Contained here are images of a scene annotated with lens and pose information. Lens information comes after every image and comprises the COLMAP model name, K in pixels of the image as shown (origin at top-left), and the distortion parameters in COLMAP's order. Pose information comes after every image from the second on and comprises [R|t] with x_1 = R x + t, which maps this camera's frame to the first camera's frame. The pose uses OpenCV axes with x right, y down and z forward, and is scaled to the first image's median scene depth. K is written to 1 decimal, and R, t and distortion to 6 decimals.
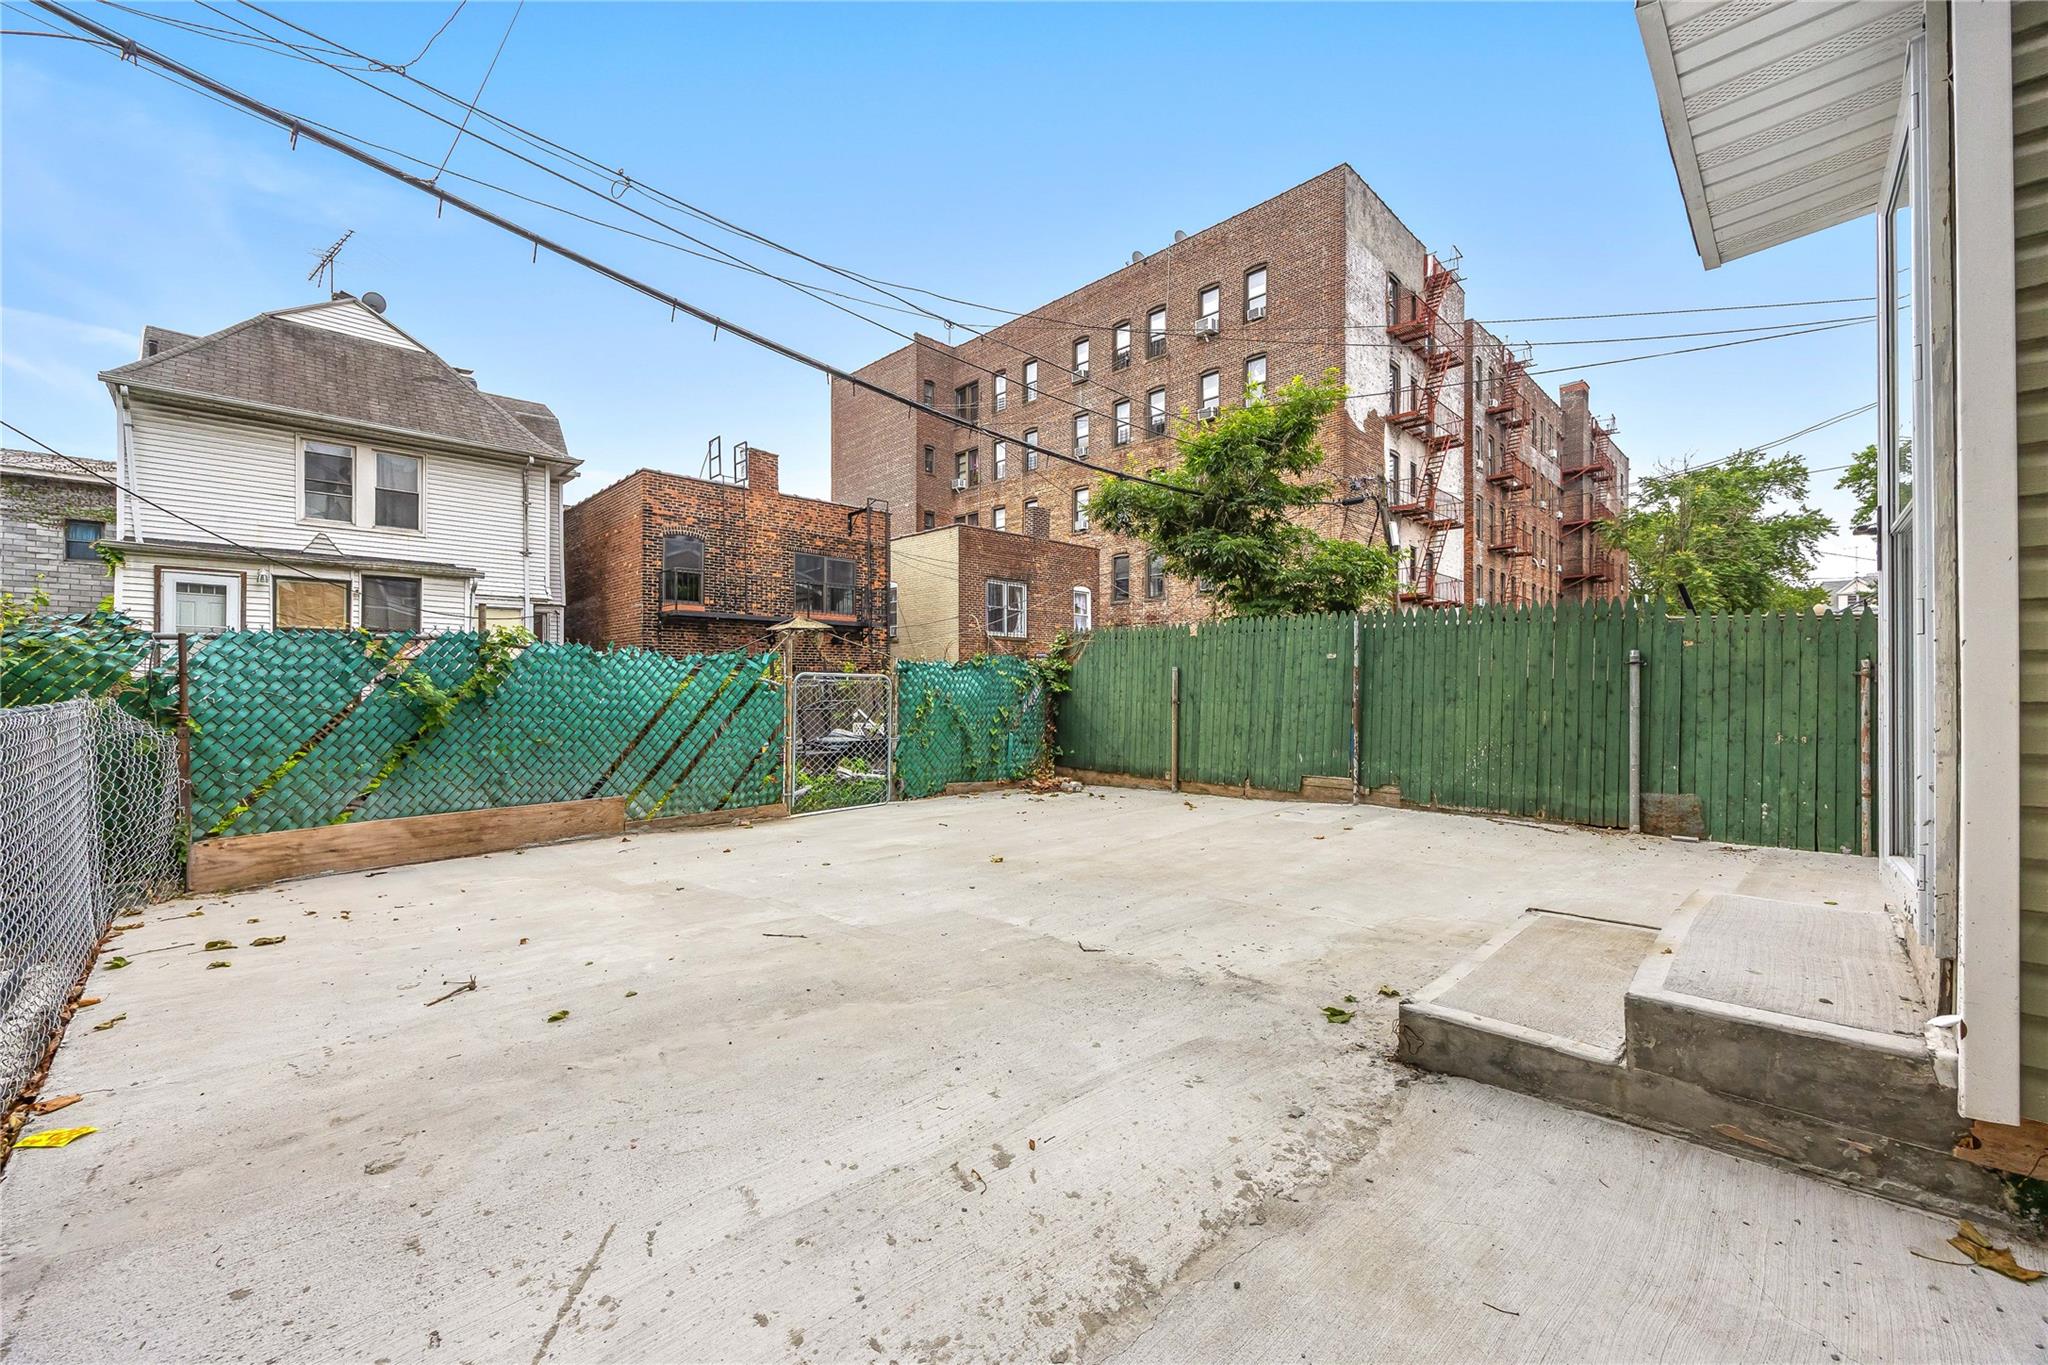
lens RADIAL K [[788.4, 0, 1041.4], [0, 788.4, 683.3], [0, 0, 1]] dist [-0.003570, -0.000092]
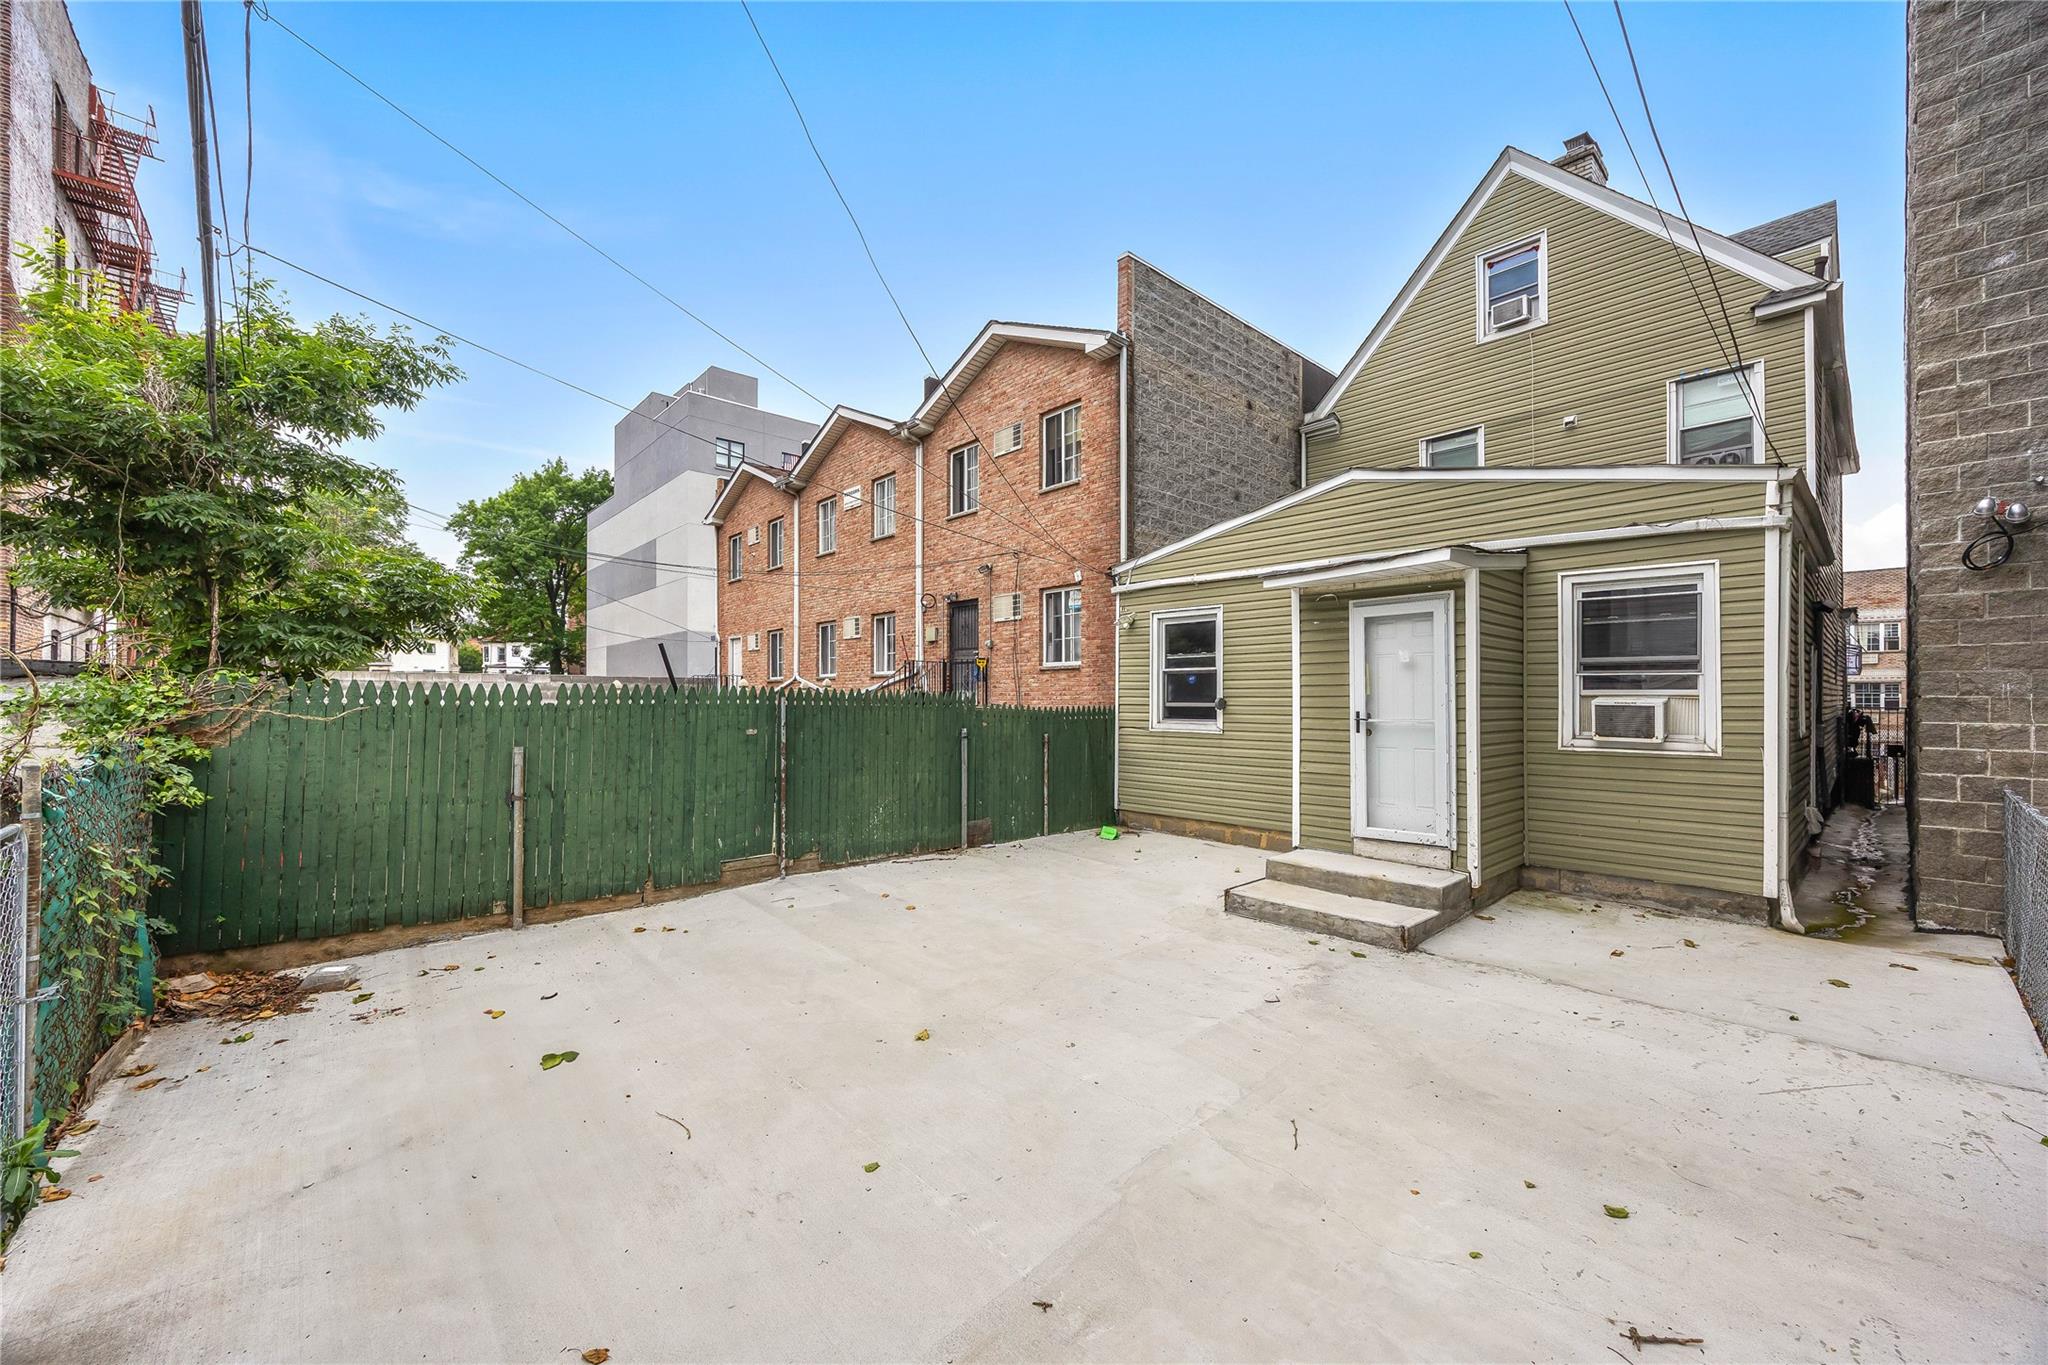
lens RADIAL K [[788.4, 0, 1040.3], [0, 788.4, 696.5], [0, 0, 1]] dist [-0.003570, -0.000092]
pose [[0.061117, 0.003193, 0.998125, -0.717048], [-0.005383, 0.999981, -0.002869, -0.095434], [-0.998116, -0.005197, 0.061133, 0.724700]]
